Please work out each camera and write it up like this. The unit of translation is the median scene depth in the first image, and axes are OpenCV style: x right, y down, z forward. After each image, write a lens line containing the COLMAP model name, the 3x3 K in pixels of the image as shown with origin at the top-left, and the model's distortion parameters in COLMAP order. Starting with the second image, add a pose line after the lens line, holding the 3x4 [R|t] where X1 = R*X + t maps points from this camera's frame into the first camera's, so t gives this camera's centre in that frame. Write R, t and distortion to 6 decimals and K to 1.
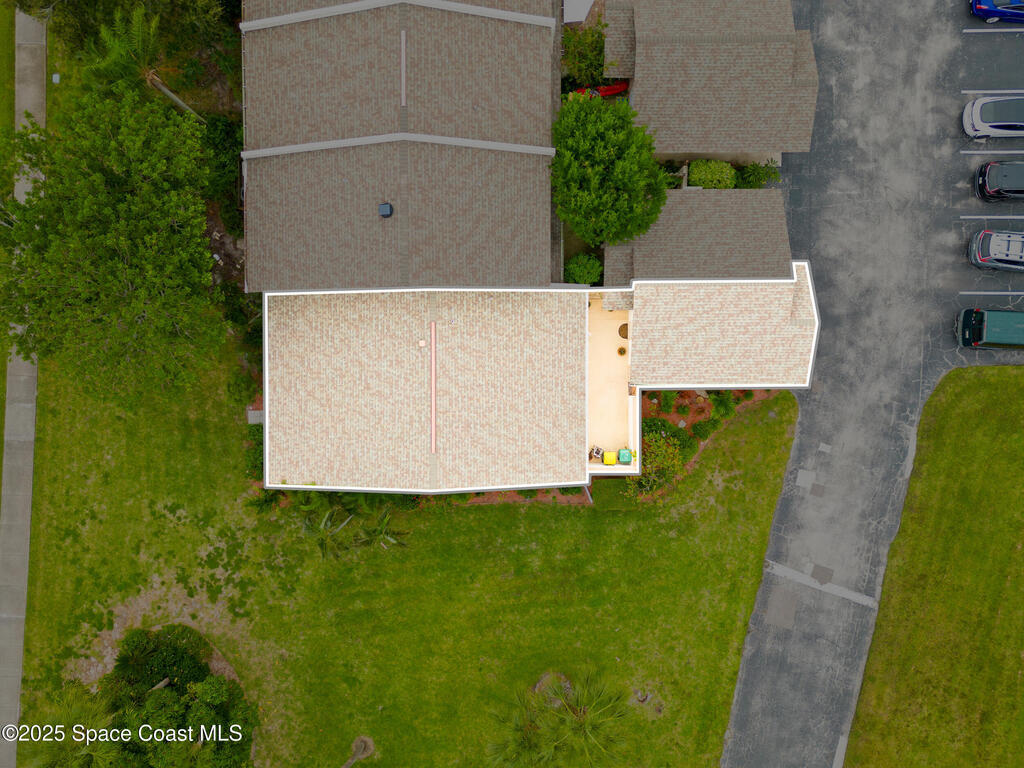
lens RADIAL K [[723.0, 0, 512.0], [0, 723.0, 384.0], [0, 0, 1]] dist [0.082826, -0.089870]
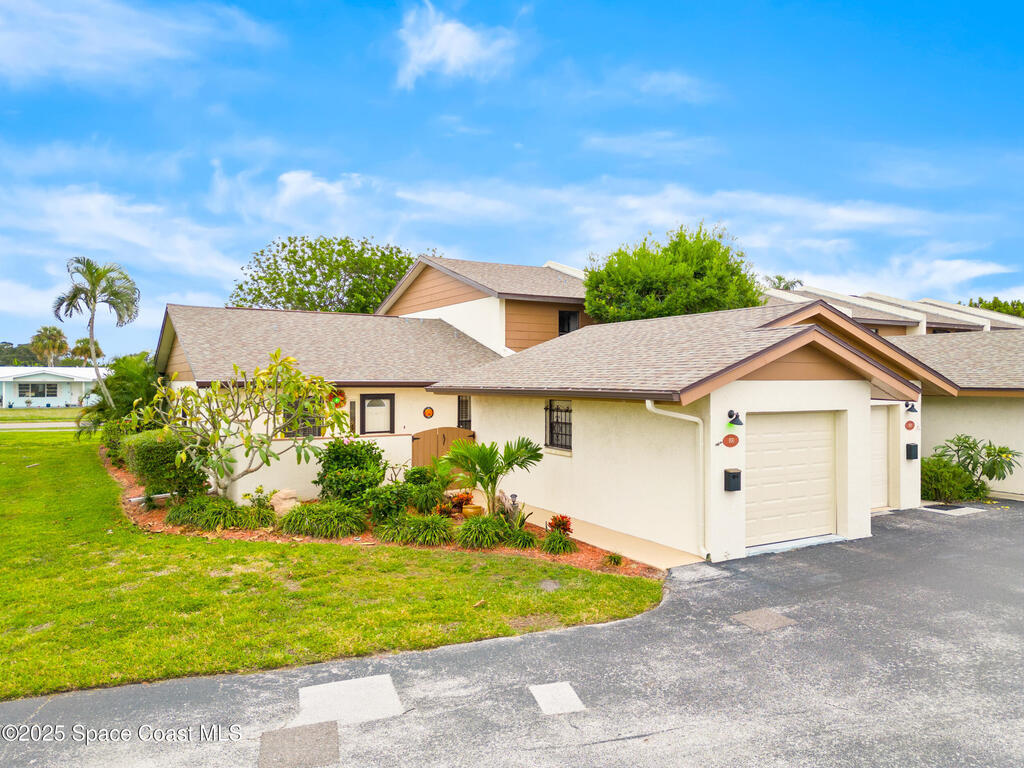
lens RADIAL K [[723.0, 0, 512.0], [0, 723.0, 384.0], [0, 0, 1]] dist [0.082826, -0.089870]
pose [[0.502505, -0.000511, -0.864574, 0.572678], [-0.864532, -0.010215, -0.502474, 0.184858], [-0.008575, 0.999948, -0.005575, 0.926115]]
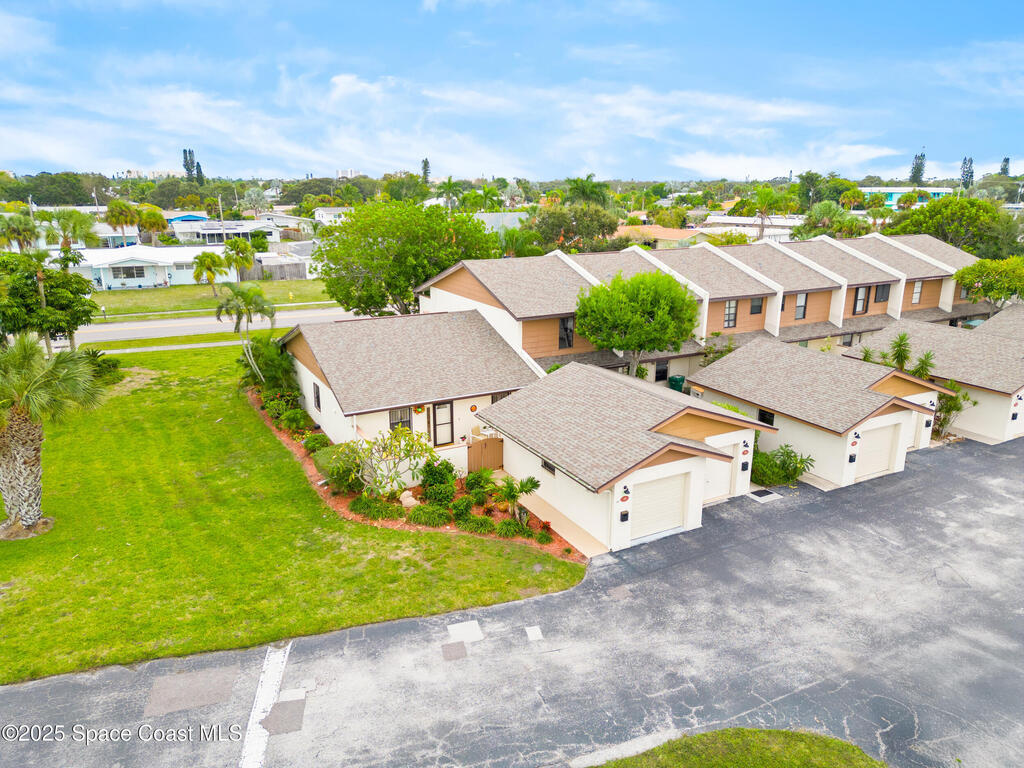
lens RADIAL K [[723.0, 0, 512.0], [0, 723.0, 384.0], [0, 0, 1]] dist [0.082826, -0.089870]
pose [[0.475964, 0.235562, -0.847330, 0.820128], [-0.879407, 0.116491, -0.461598, 0.321479], [-0.010029, 0.964852, 0.262601, 0.690730]]
